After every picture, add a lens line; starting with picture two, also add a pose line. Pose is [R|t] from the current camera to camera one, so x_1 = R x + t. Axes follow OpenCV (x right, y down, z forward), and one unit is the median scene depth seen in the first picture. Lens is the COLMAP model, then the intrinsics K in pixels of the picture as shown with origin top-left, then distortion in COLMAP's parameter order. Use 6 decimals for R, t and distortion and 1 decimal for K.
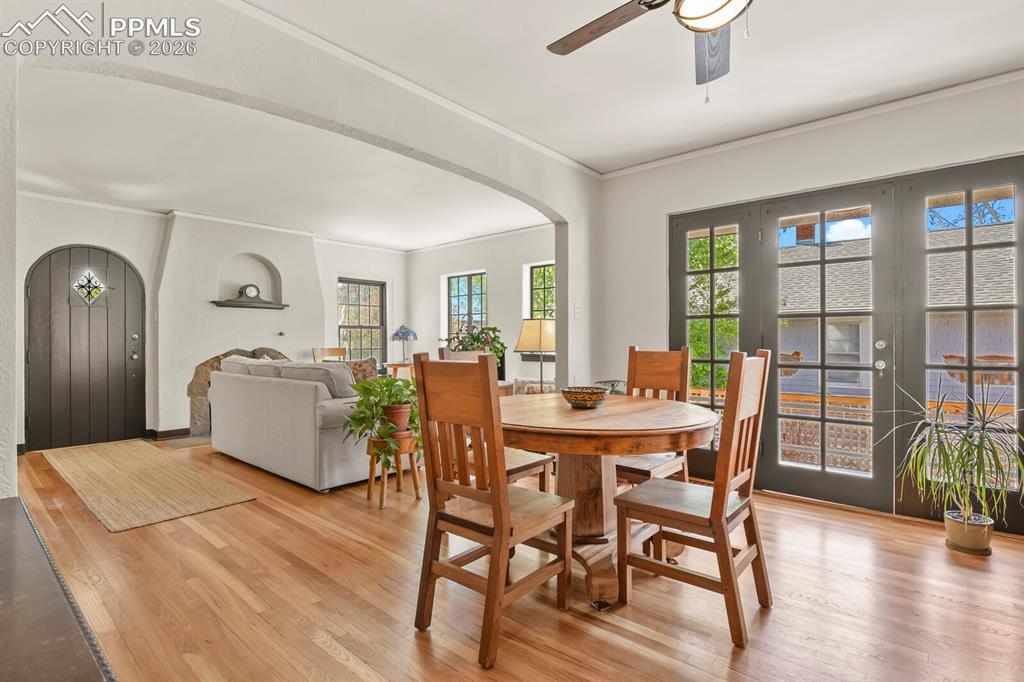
lens RADIAL K [[492.2, 0, 520.1], [0, 492.2, 341.9], [0, 0, 1]] dist [-0.009811, -0.000286]
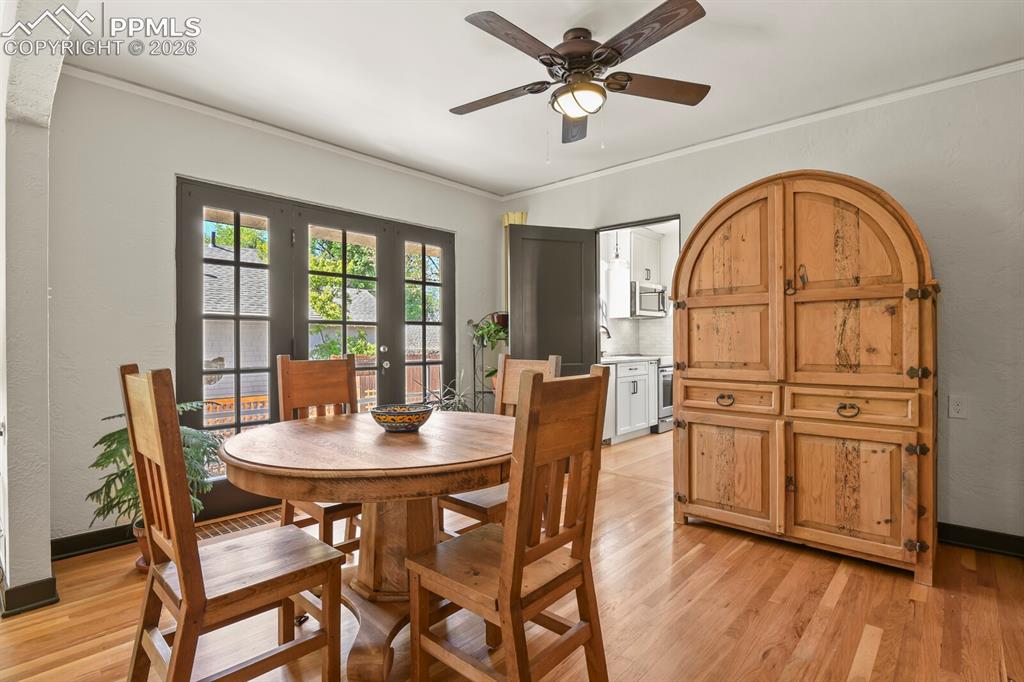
lens RADIAL K [[502.0, 0, 512.0], [0, 502.0, 341.0], [0, 0, 1]] dist [-0.003255, -0.000392]
pose [[0.030288, 0.002521, 0.999538, -0.514876], [0.007676, 0.999967, -0.002755, -0.007803], [-0.999512, 0.007756, 0.030267, 0.579013]]
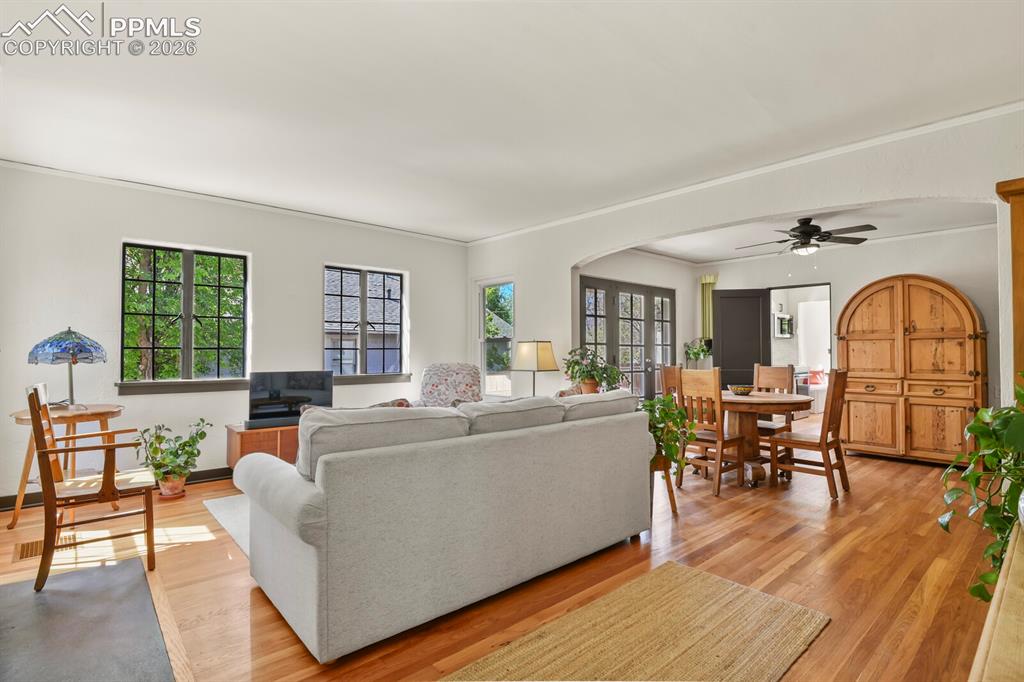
lens RADIAL K [[492.2, 0, 520.1], [0, 492.2, 341.9], [0, 0, 1]] dist [-0.009811, -0.000286]
pose [[0.135809, 0.026636, 0.990377, -1.414847], [0.000029, 0.999638, -0.026890, -0.016057], [-0.990735, 0.003681, 0.135759, 1.169599]]
